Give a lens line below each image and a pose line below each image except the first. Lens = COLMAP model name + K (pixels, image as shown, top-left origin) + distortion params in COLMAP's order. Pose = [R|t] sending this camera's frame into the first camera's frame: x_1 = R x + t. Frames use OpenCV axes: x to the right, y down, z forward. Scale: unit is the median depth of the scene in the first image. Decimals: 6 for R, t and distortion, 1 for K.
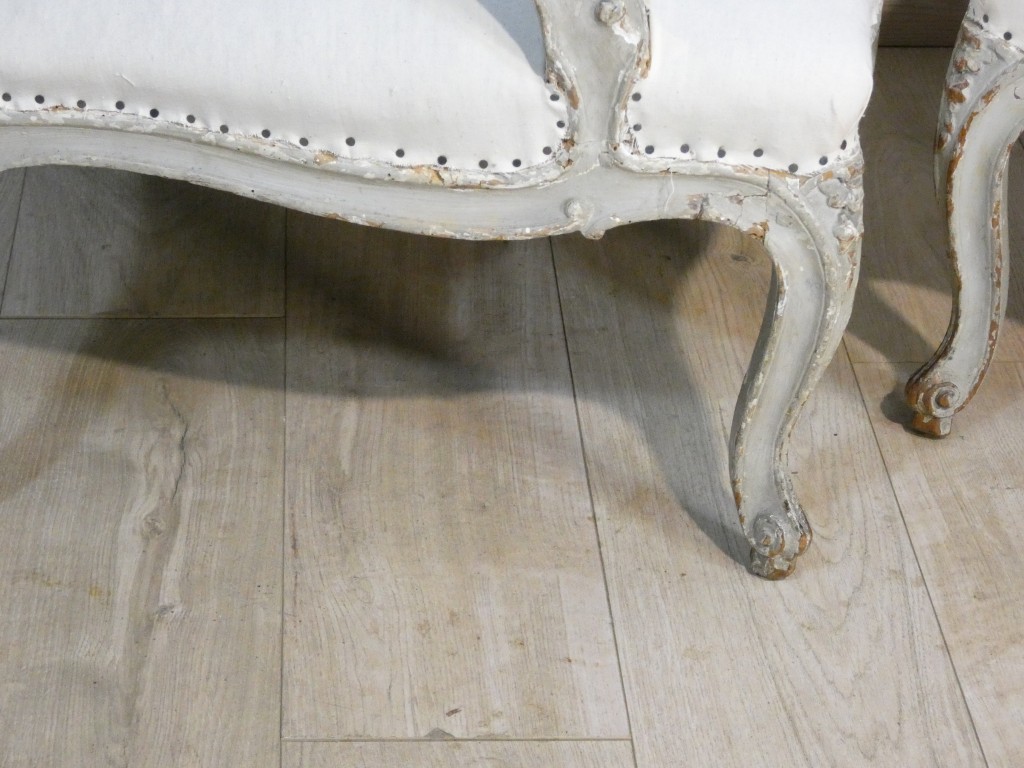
lens RADIAL K [[2556.7, 0, 525.5], [0, 2556.7, 383.0], [0, 0, 1]] dist [0.484806, -5.115862]
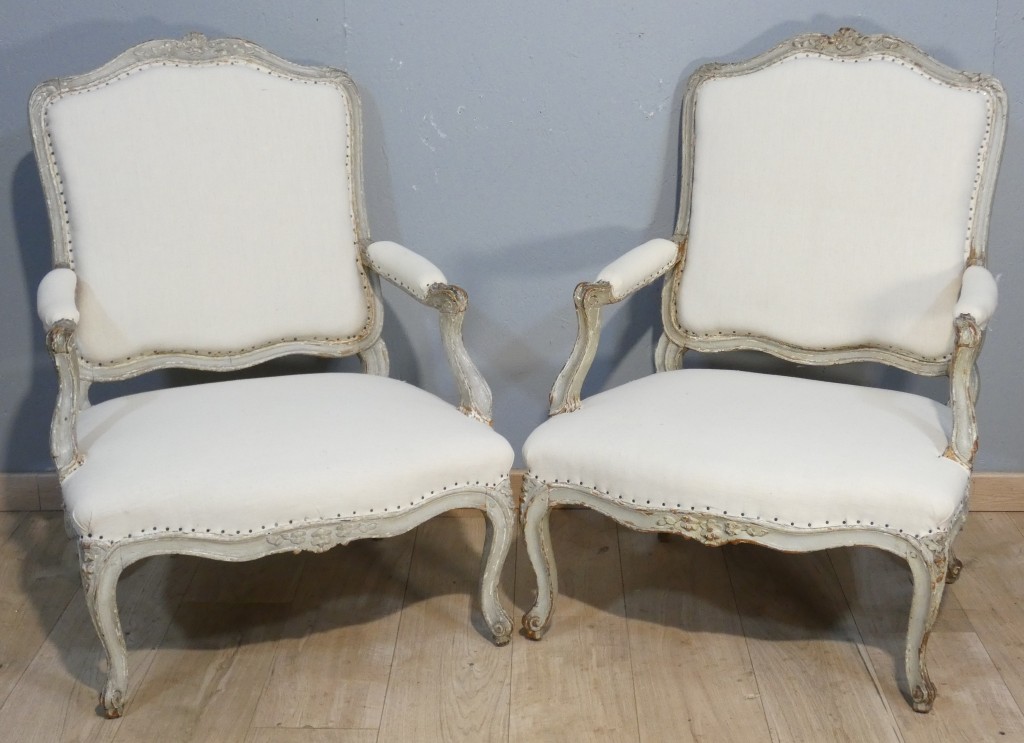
lens RADIAL K [[1689.6, 0, 556.2], [0, 1689.6, 384.3], [0, 0, 1]] dist [0.109203, -0.413664]
pose [[0.996850, -0.018988, -0.076998, 0.344146], [-0.002312, 0.963541, -0.267550, 0.247156], [0.079271, 0.266885, 0.960463, -0.733930]]
